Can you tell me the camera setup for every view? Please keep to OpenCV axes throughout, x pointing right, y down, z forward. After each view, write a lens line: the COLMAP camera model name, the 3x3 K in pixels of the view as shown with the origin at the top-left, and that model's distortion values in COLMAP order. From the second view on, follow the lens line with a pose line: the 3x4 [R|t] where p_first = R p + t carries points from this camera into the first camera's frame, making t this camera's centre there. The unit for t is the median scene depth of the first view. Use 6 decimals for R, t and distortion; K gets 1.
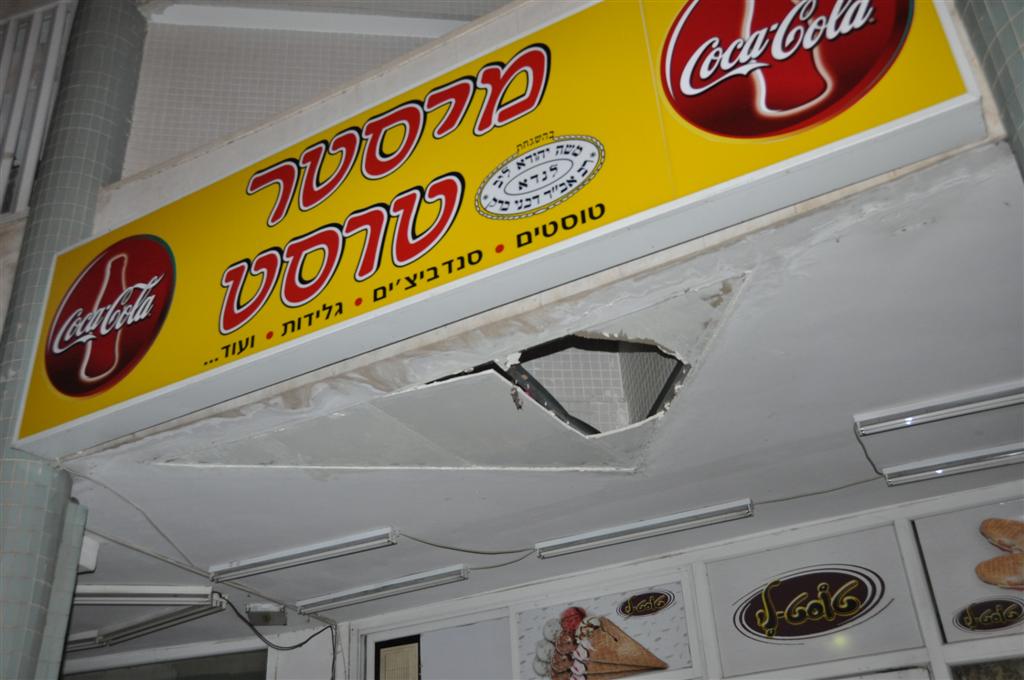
lens RADIAL K [[978.0, 0, 512.0], [0, 978.0, 340.0], [0, 0, 1]] dist [-0.078176, 0.171683]
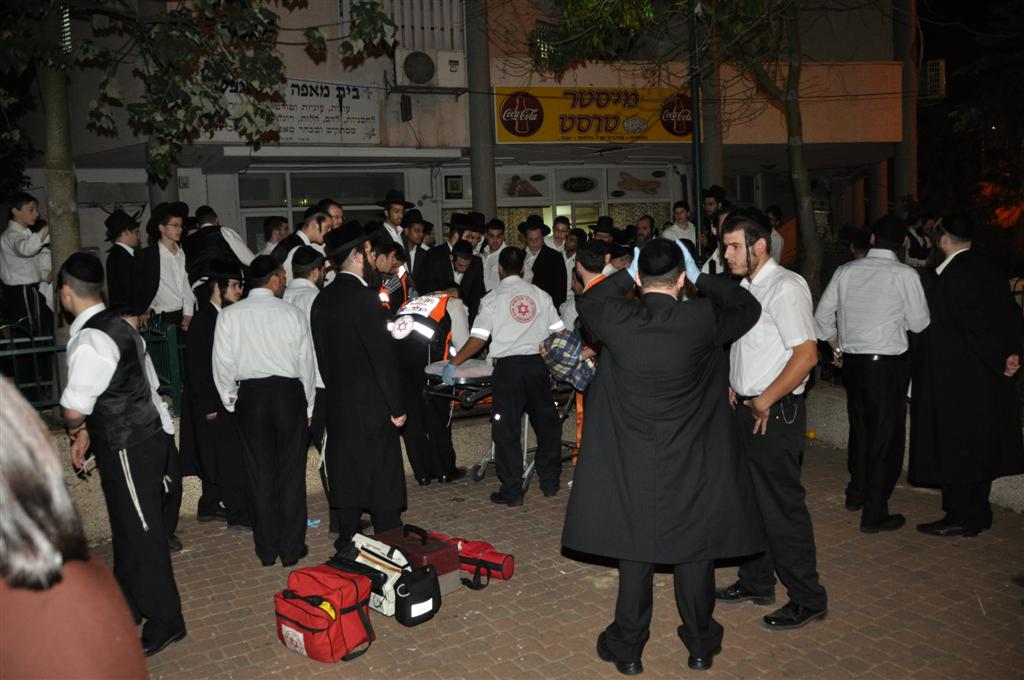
lens RADIAL K [[790.0, 0, 512.0], [0, 790.0, 340.0], [0, 0, 1]] dist [-0.161569, 0.133298]
pose [[0.745408, -0.048530, 0.664839, -2.892671], [-0.330446, 0.839282, 0.431754, -0.683775], [-0.578941, -0.541526, 0.609571, -1.588556]]
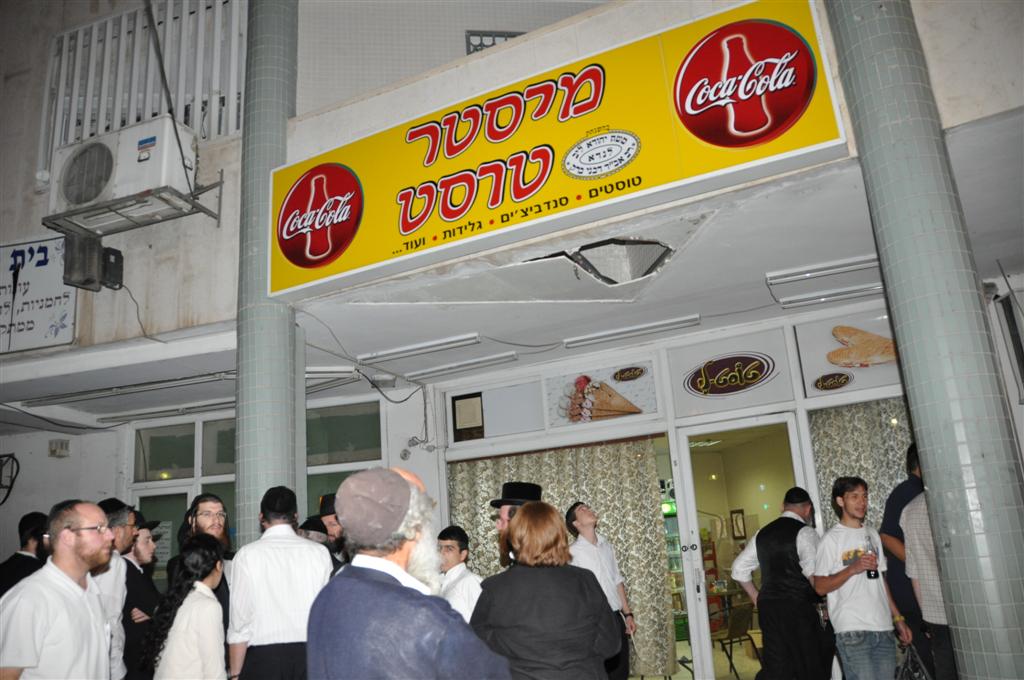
lens RADIAL K [[790.0, 0, 512.0], [0, 790.0, 340.0], [0, 0, 1]] dist [-0.161569, 0.133298]
pose [[0.999273, -0.009193, 0.037005, -0.157846], [-0.000494, 0.967299, 0.253639, -0.171543], [-0.038127, -0.253473, 0.966591, -0.357576]]
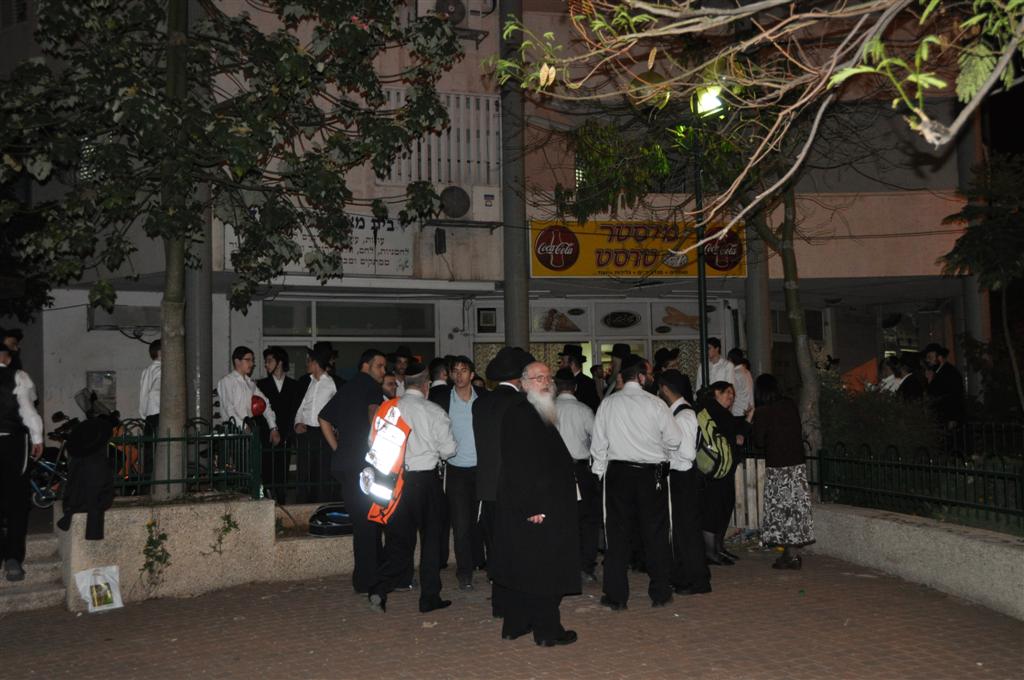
lens RADIAL K [[1013.3, 0, 512.0], [0, 1013.3, 340.0], [0, 0, 1]] dist [-0.010782, -0.000799]
pose [[0.776290, 0.077720, 0.625567, -3.409056], [-0.331217, 0.894635, 0.299872, -0.952434], [-0.536348, -0.439987, 0.720238, -2.230026]]
